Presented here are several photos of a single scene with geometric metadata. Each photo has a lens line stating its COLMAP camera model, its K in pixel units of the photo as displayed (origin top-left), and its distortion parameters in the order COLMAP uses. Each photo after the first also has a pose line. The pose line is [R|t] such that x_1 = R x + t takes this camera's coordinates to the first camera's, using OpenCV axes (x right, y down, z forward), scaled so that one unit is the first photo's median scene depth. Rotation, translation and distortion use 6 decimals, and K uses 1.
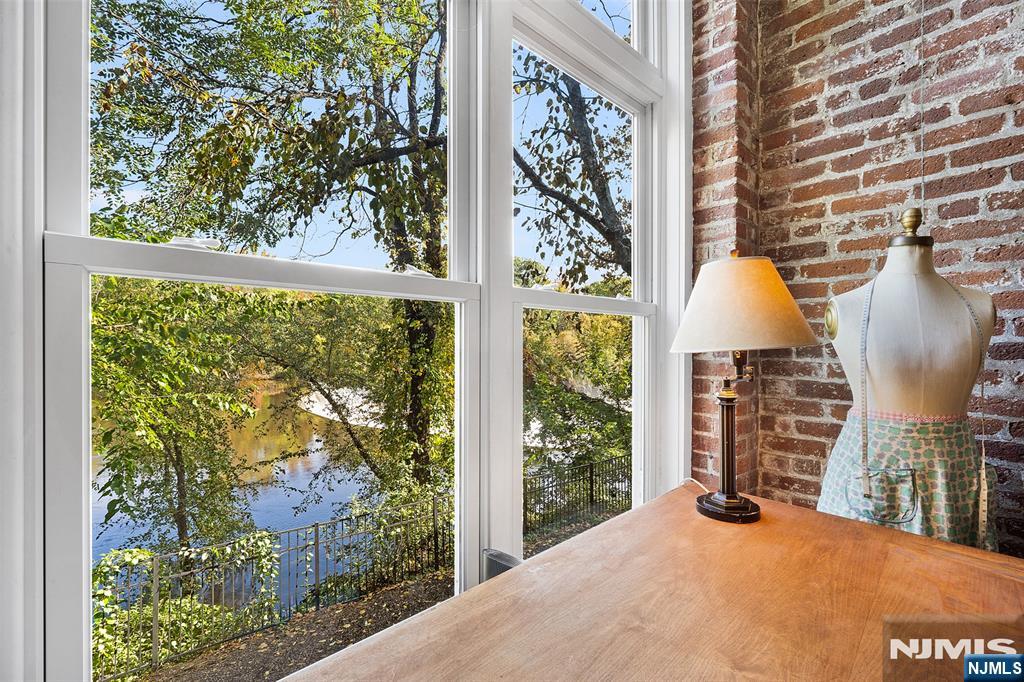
lens RADIAL K [[445.6, 0, 511.1], [0, 445.6, 344.8], [0, 0, 1]] dist [-0.006496, 0.000313]
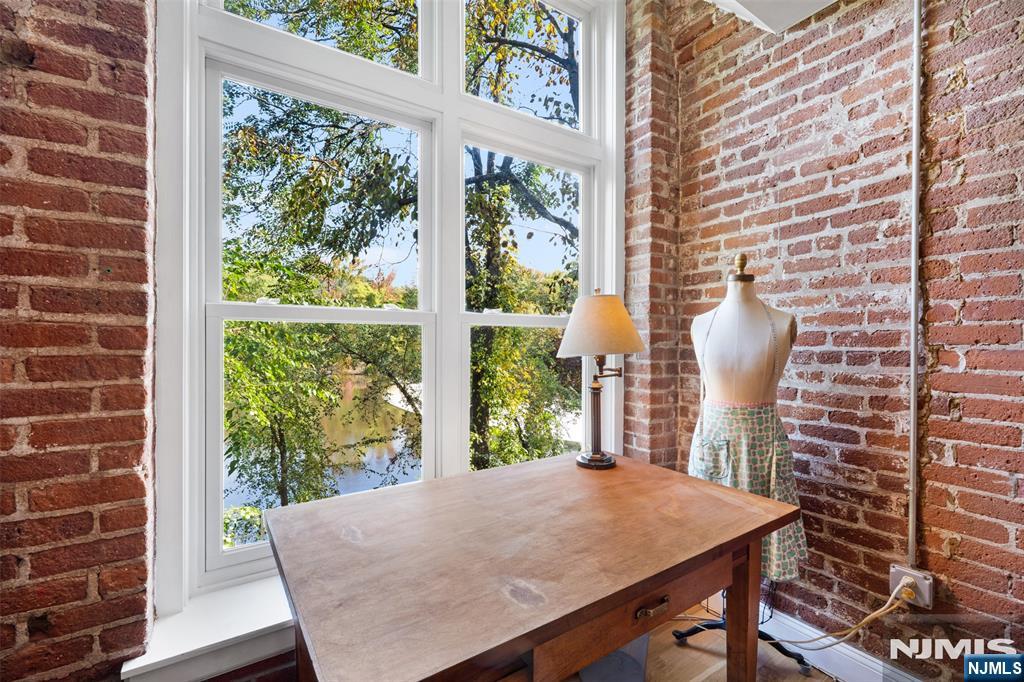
lens RADIAL K [[445.6, 0, 511.1], [0, 445.6, 344.8], [0, 0, 1]] dist [-0.006496, 0.000313]
pose [[0.985234, 0.004434, -0.171159, 0.324474], [-0.003734, 0.999983, 0.004414, -0.019717], [0.171175, -0.003710, 0.985234, -0.361303]]
